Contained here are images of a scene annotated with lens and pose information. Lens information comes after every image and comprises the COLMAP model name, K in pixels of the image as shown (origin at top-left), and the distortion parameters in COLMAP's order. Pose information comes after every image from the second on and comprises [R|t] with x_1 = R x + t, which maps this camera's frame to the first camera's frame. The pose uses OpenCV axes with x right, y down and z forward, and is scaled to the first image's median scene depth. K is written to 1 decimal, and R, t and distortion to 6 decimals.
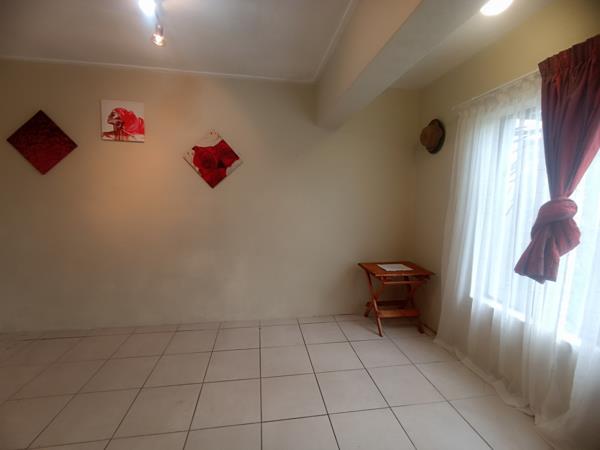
lens RADIAL K [[271.1, 0, 299.7], [0, 271.1, 226.2], [0, 0, 1]] dist [-0.000112, 0.000006]
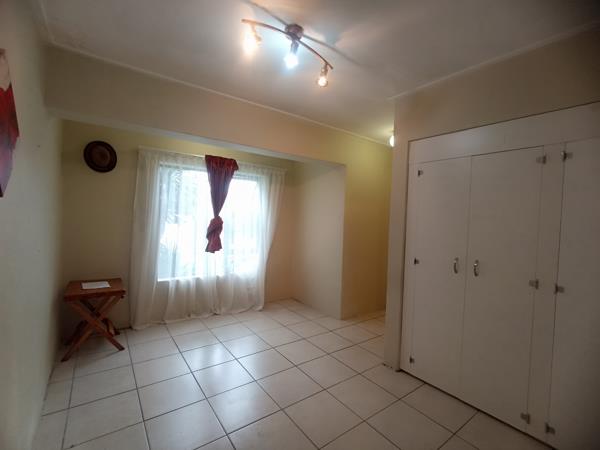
lens RADIAL K [[271.1, 0, 300.2], [0, 271.1, 225.4], [0, 0, 1]] dist [-0.000112, 0.000006]
pose [[-0.458982, -0.054050, 0.886800, -1.040483], [0.054808, 0.994524, 0.088983, -0.133619], [-0.886754, 0.089445, -0.453506, 0.984075]]
